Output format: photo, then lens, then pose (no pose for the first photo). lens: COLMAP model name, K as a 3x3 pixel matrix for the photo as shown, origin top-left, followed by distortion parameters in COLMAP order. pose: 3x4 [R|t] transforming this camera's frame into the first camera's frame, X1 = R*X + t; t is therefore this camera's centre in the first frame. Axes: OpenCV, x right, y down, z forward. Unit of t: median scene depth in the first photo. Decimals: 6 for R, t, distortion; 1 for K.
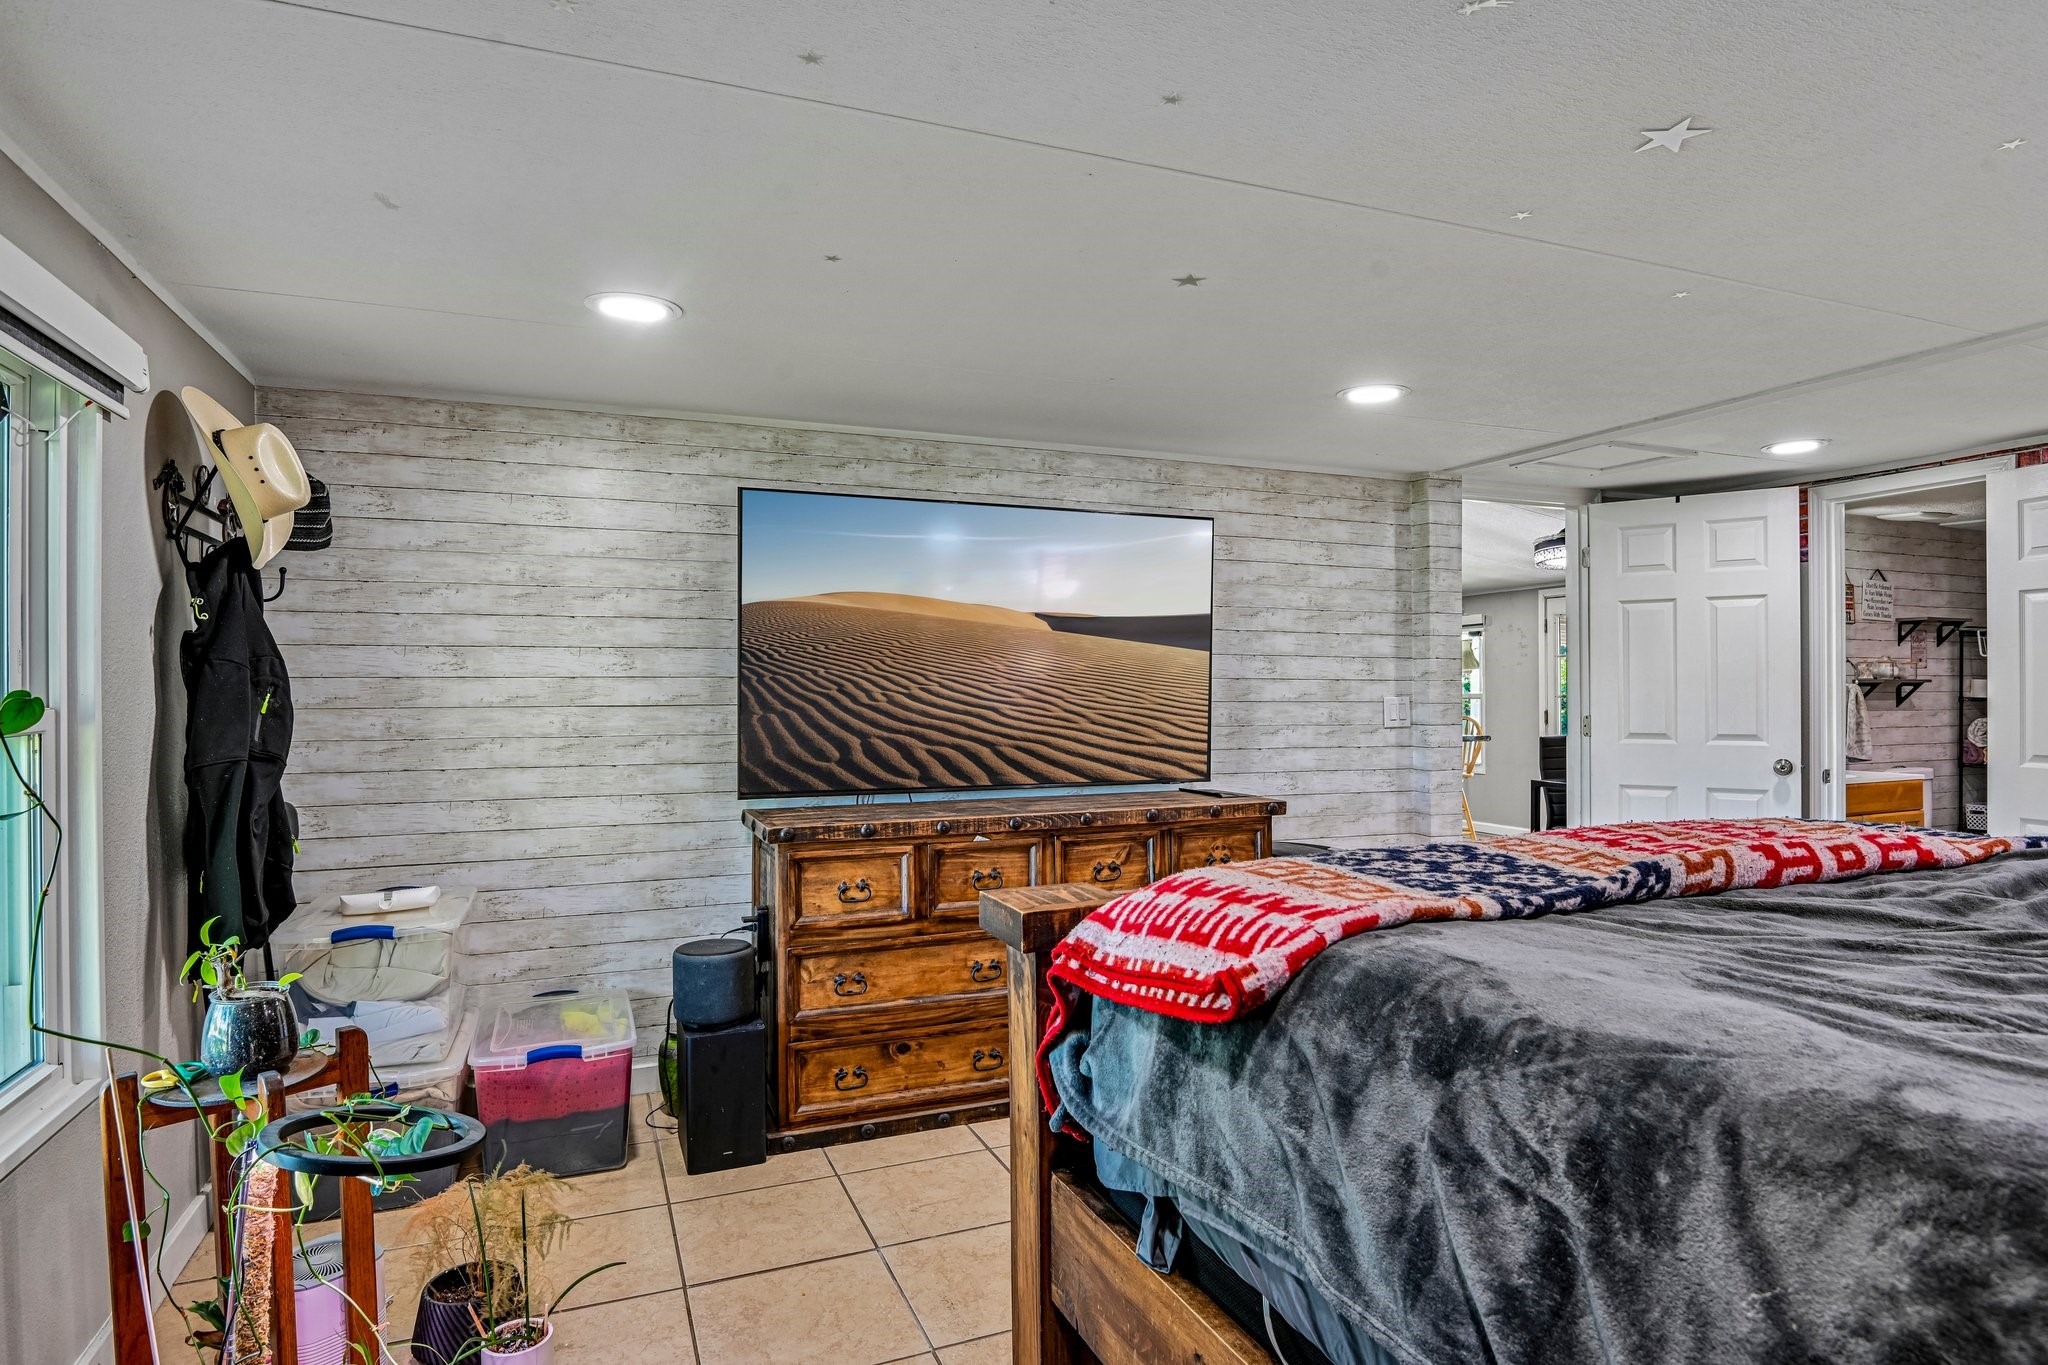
lens RADIAL K [[1107.4, 0, 1015.9], [0, 1107.4, 676.9], [0, 0, 1]] dist [-0.014322, -0.007405]
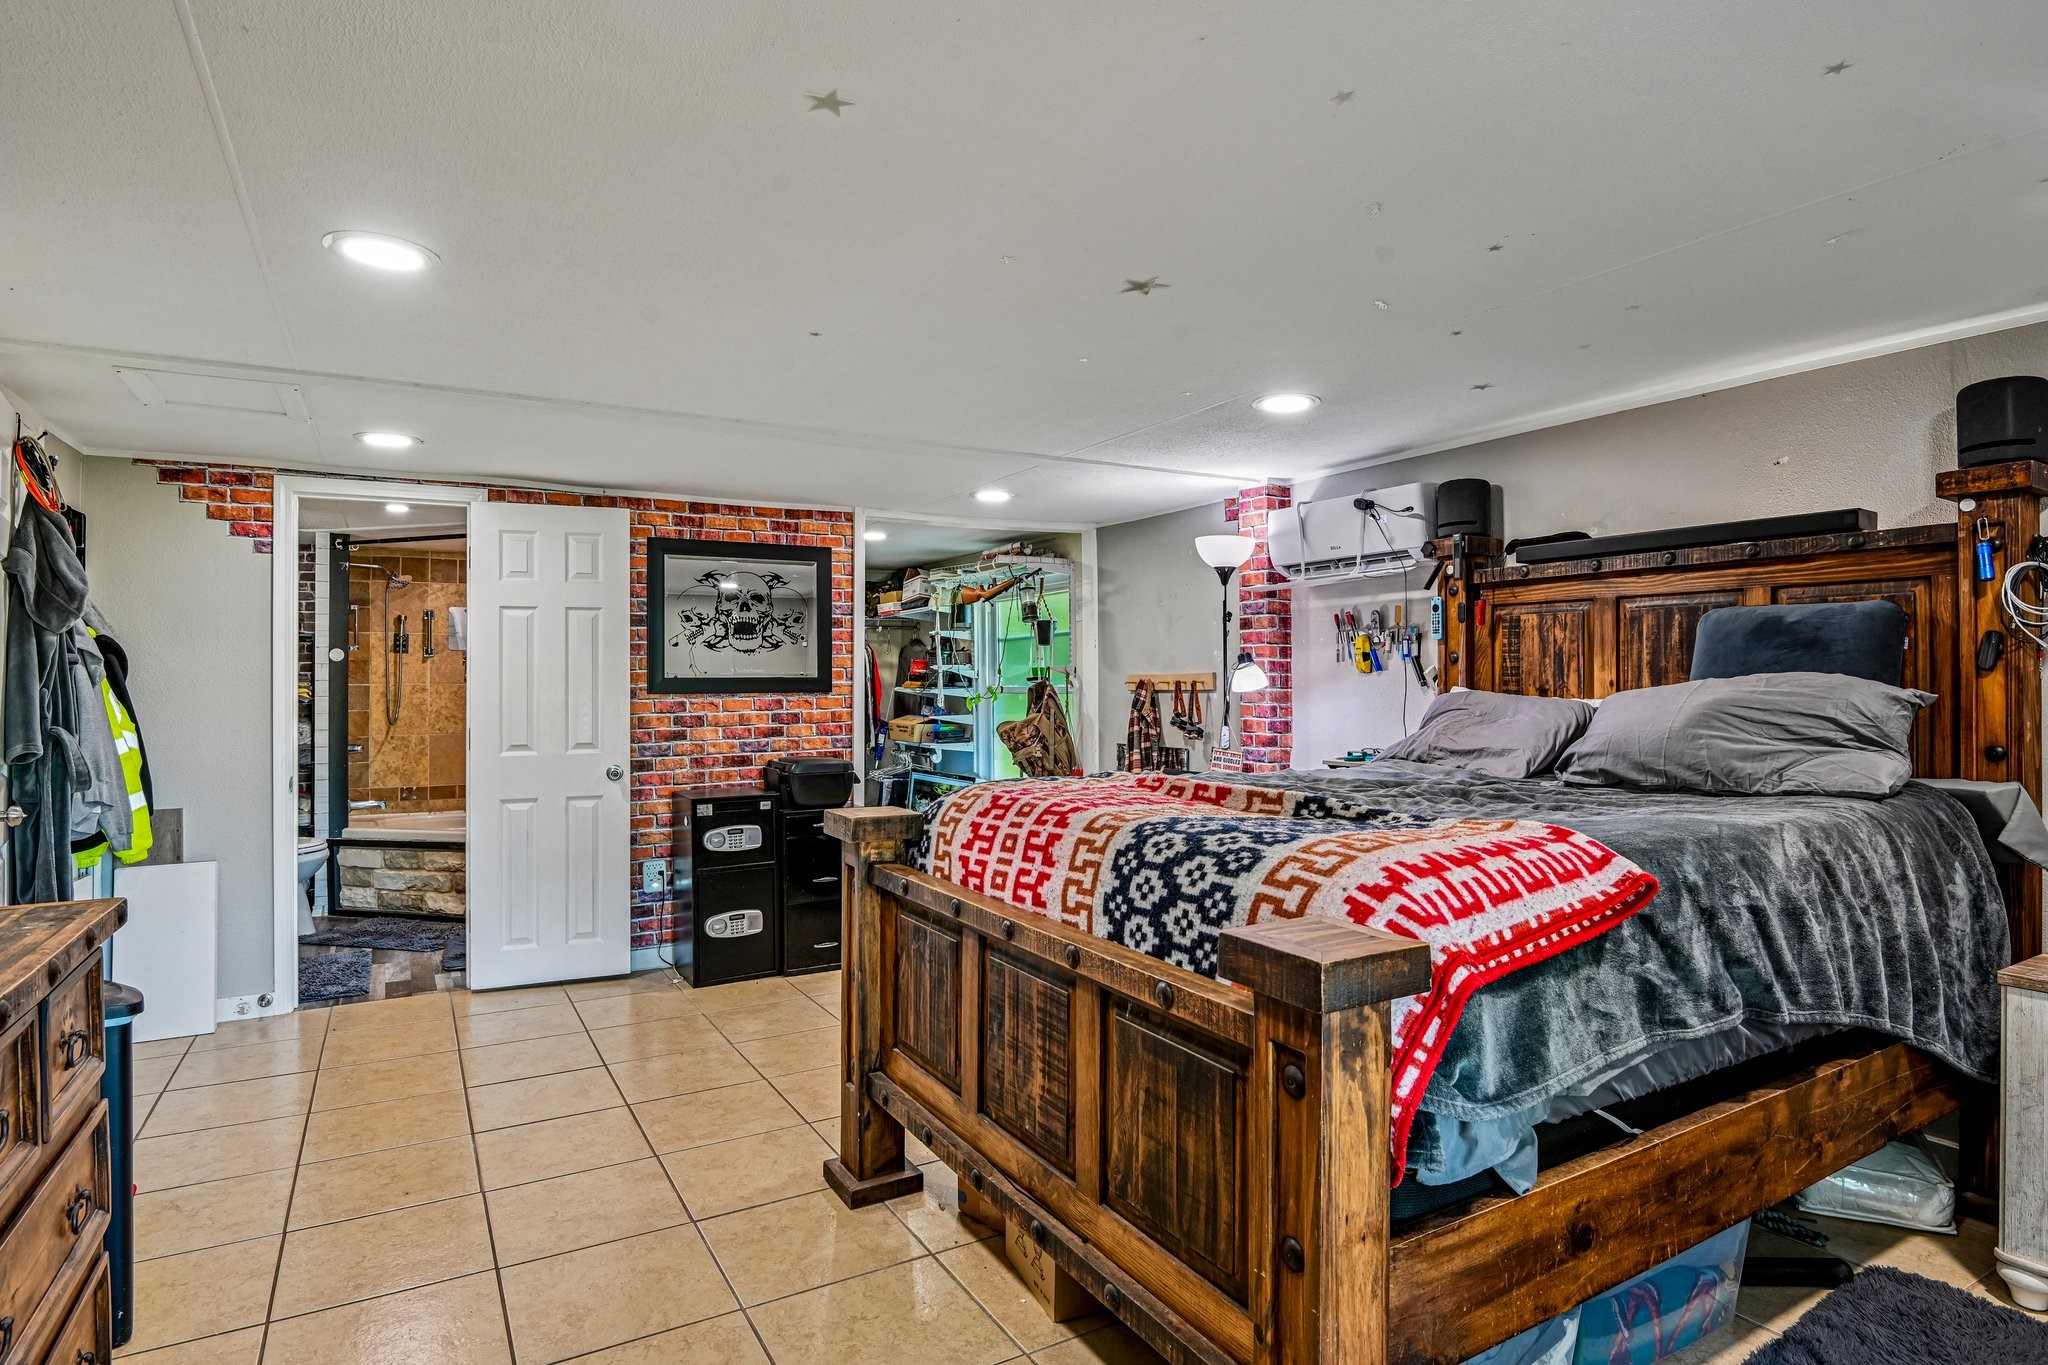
lens RADIAL K [[1107.4, 0, 1033.4], [0, 1107.4, 671.8], [0, 0, 1]] dist [-0.014322, -0.007405]
pose [[-0.138670, 0.009659, 0.990291, -0.189061], [-0.003801, 0.999940, -0.010285, 0.000726], [-0.990331, -0.005190, -0.138625, 0.331740]]
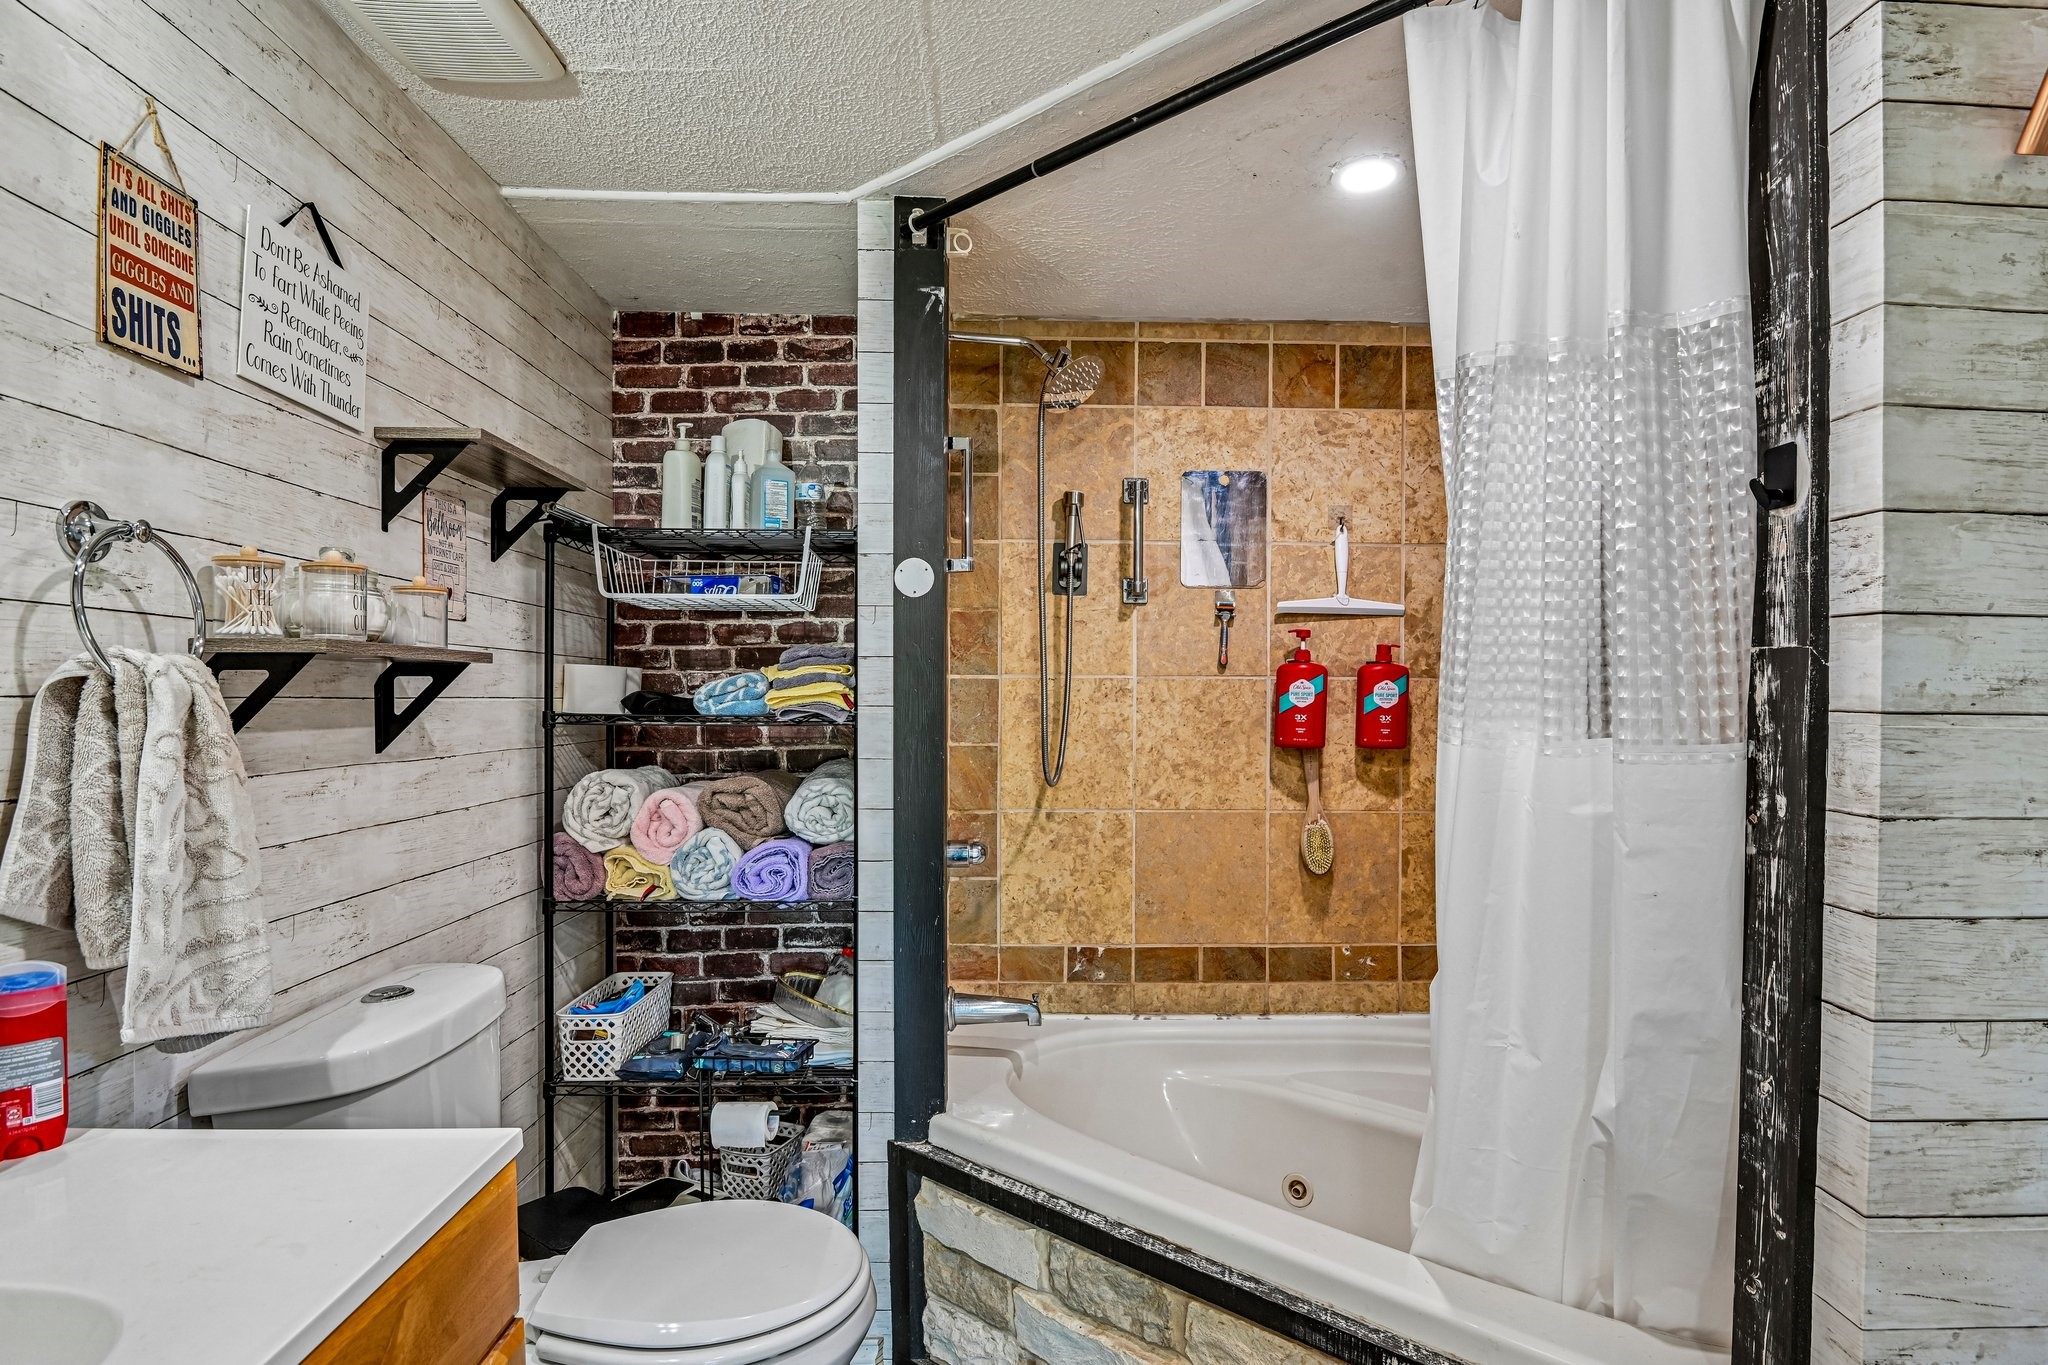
lens RADIAL K [[1107.4, 0, 1037.2], [0, 1107.4, 713.9], [0, 0, 1]] dist [-0.014322, -0.007405]
pose [[0.347125, -0.013350, 0.937724, 0.514121], [-0.007723, 0.999824, 0.017093, 0.010238], [-0.937787, -0.013176, 0.346961, 0.637679]]
